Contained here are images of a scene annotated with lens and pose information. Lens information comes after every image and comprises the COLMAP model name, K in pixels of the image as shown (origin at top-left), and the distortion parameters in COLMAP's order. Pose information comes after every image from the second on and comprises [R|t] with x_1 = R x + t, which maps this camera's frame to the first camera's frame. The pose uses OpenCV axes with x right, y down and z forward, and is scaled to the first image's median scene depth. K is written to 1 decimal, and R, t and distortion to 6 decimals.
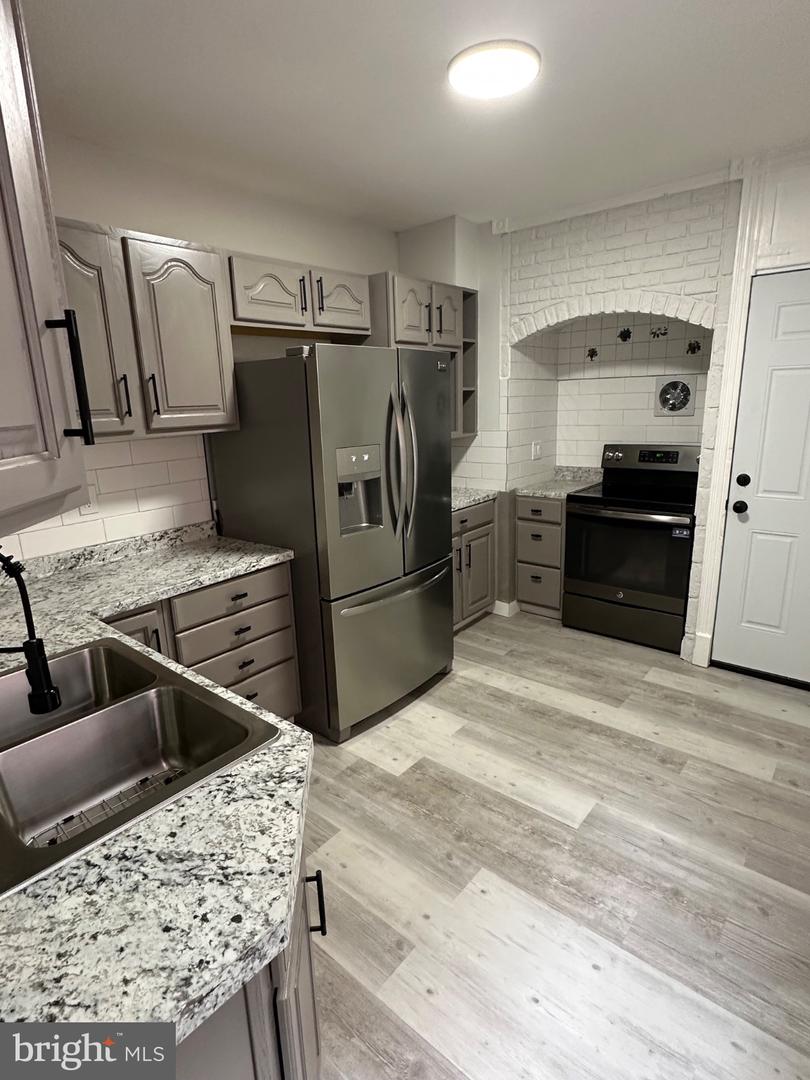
lens RADIAL K [[575.4, 0, 407.8], [0, 575.4, 539.4], [0, 0, 1]] dist [0.000706, 0.001297]
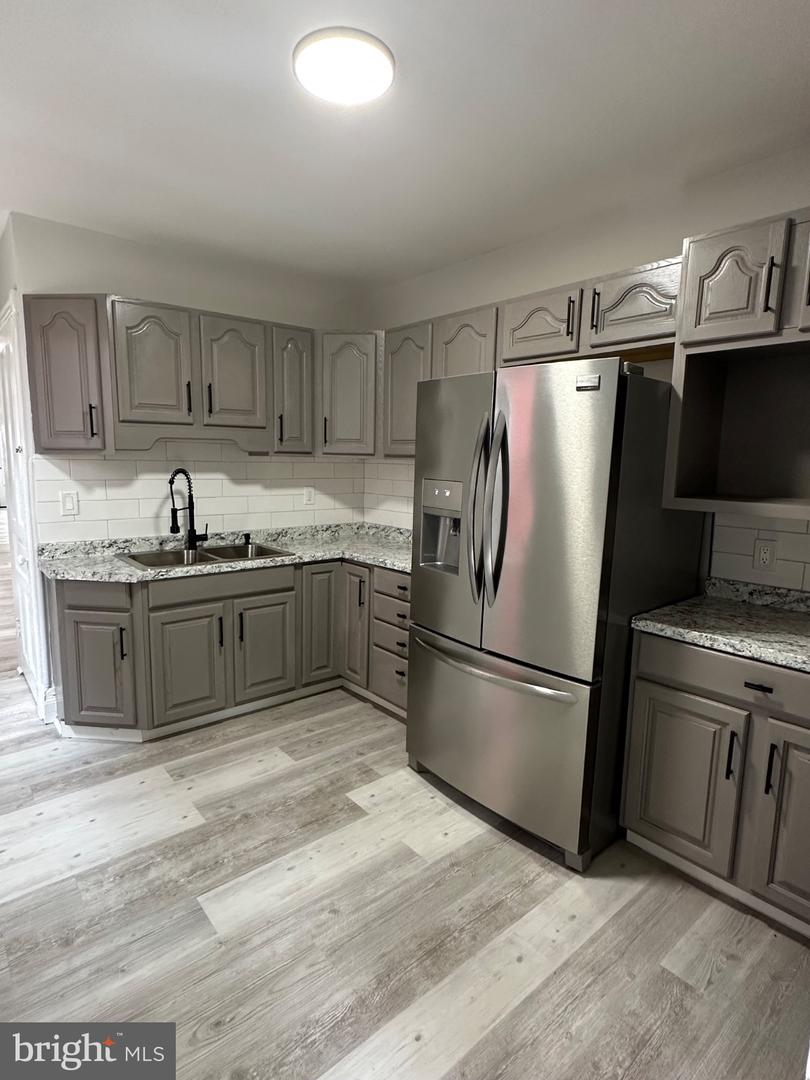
lens RADIAL K [[575.4, 0, 396.7], [0, 575.4, 536.5], [0, 0, 1]] dist [0.000706, 0.001297]
pose [[-0.185042, 0.162547, -0.969194, 0.925768], [-0.254377, 0.944691, 0.207004, -0.267889], [0.949237, 0.284845, -0.133459, 1.147021]]
